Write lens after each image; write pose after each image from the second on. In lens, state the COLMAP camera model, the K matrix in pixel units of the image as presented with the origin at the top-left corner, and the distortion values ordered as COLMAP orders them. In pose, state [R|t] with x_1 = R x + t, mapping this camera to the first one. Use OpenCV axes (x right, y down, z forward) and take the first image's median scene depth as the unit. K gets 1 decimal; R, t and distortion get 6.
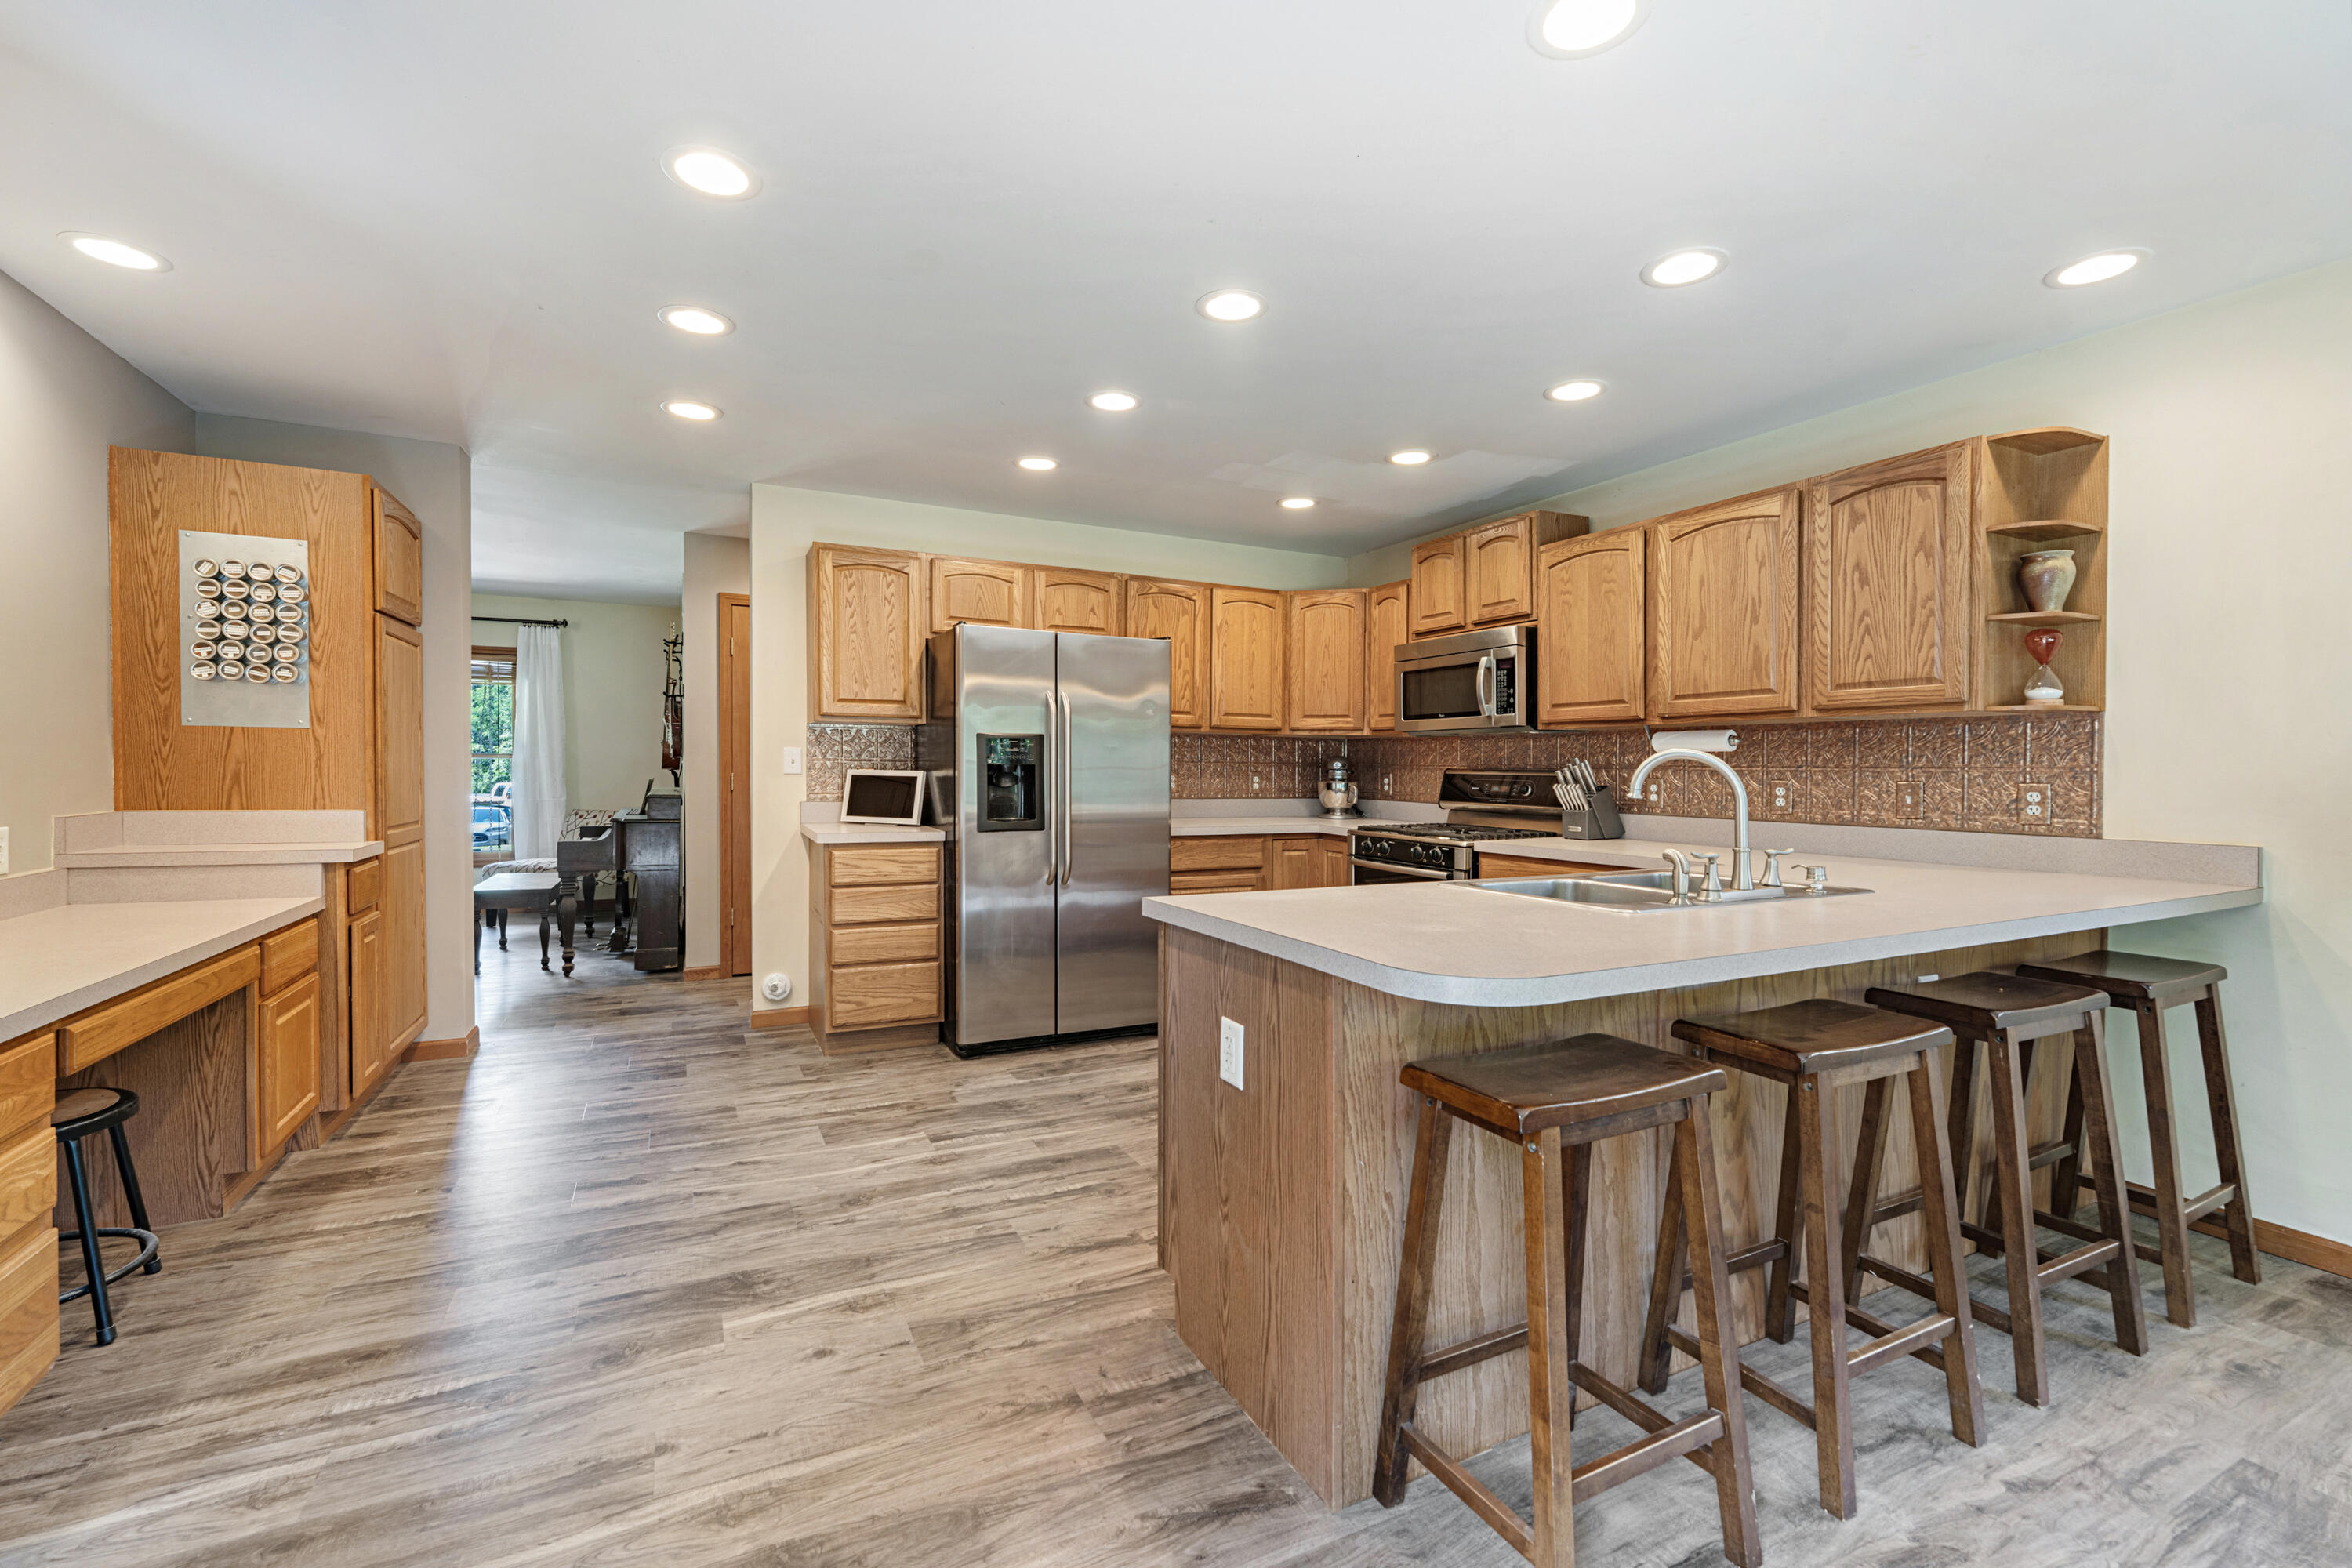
lens RADIAL K [[972.8, 0, 1170.8], [0, 972.8, 779.7], [0, 0, 1]] dist [-0.000297, 0.000184]
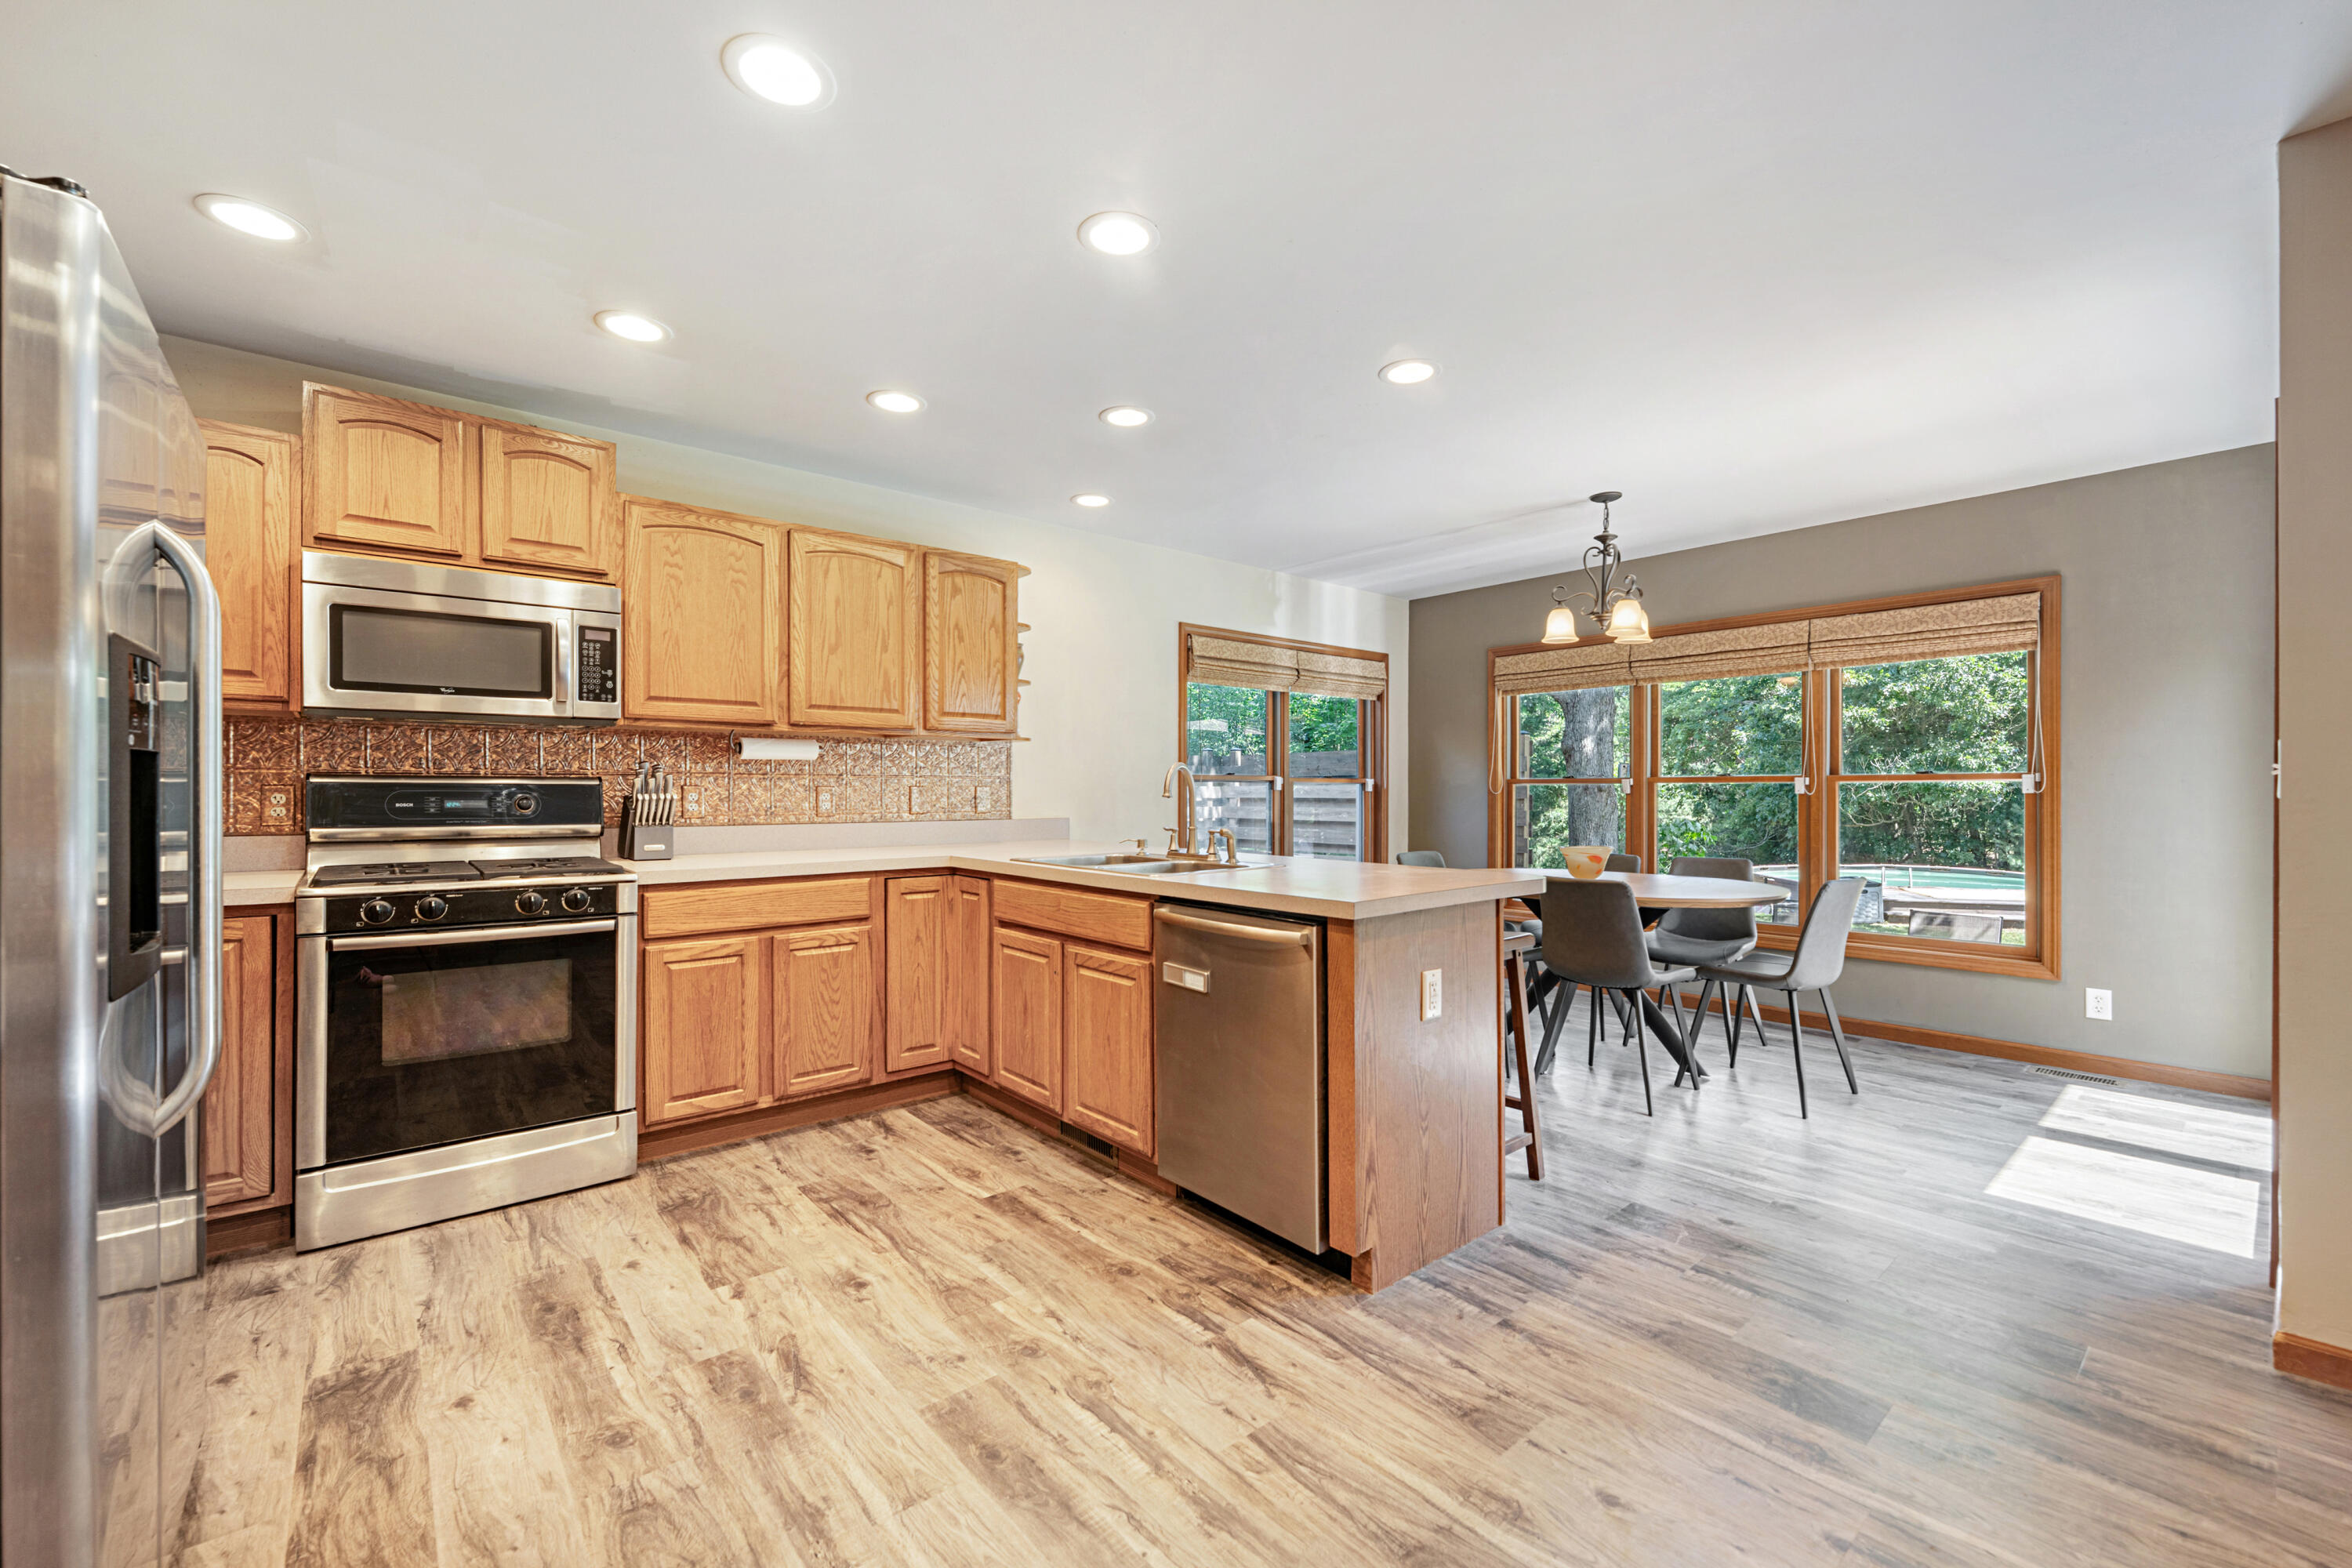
lens RADIAL K [[972.8, 0, 1236.6], [0, 972.8, 781.6], [0, 0, 1]] dist [-0.000297, 0.000184]
pose [[-0.269641, -0.000111, 0.962961, -0.642226], [0.008774, 0.999958, 0.002572, -0.004756], [-0.962921, 0.009142, -0.269629, 0.922399]]
